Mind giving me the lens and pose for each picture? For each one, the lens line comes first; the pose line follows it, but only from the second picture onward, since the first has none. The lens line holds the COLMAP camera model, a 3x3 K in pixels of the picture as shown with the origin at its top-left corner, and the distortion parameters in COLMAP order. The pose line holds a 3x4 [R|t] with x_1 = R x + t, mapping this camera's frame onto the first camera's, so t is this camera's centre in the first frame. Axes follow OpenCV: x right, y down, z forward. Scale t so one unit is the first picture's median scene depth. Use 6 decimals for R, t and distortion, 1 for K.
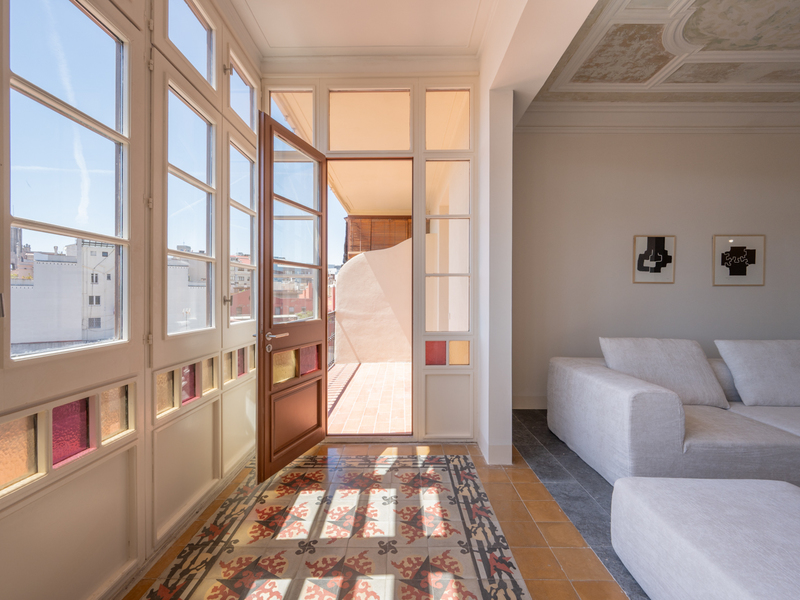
lens RADIAL K [[361.3, 0, 400.3], [0, 361.3, 300.8], [0, 0, 1]] dist [-0.002609, 0.000539]
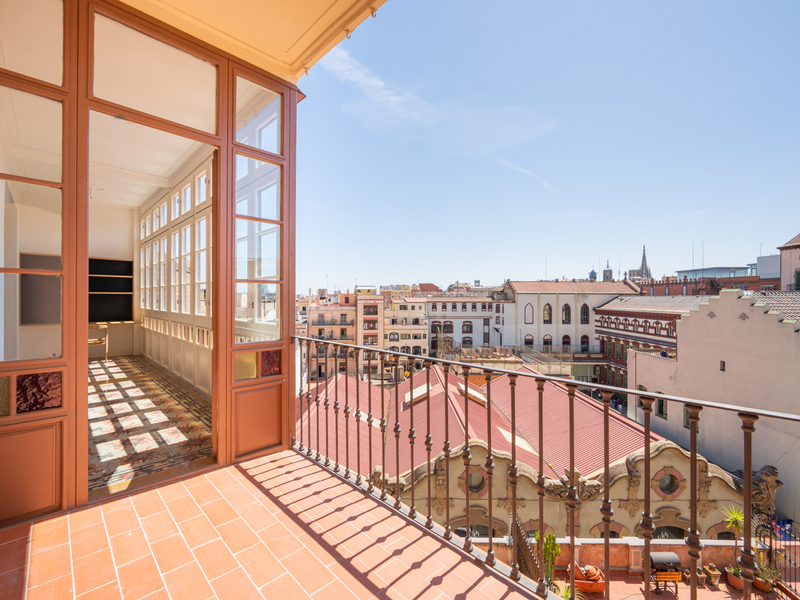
lens RADIAL K [[361.3, 0, 389.8], [0, 361.3, 294.6], [0, 0, 1]] dist [-0.002609, 0.000539]
pose [[-0.725021, -0.010130, -0.688653, 0.124826], [-0.010062, 0.999941, -0.004116, -0.032387], [0.688654, 0.003945, -0.725080, 2.587237]]
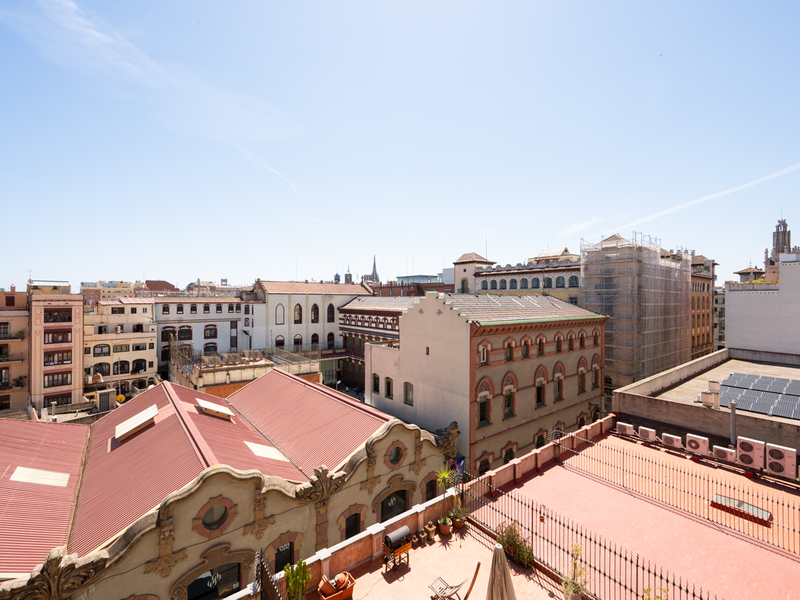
lens RADIAL K [[361.3, 0, 403.7], [0, 361.3, 302.1], [0, 0, 1]] dist [-0.002609, 0.000539]
pose [[-0.114422, 0.006379, -0.993412, -0.177268], [-0.011529, 0.999904, 0.007748, -0.027212], [0.993365, 0.012339, -0.114337, 2.461239]]
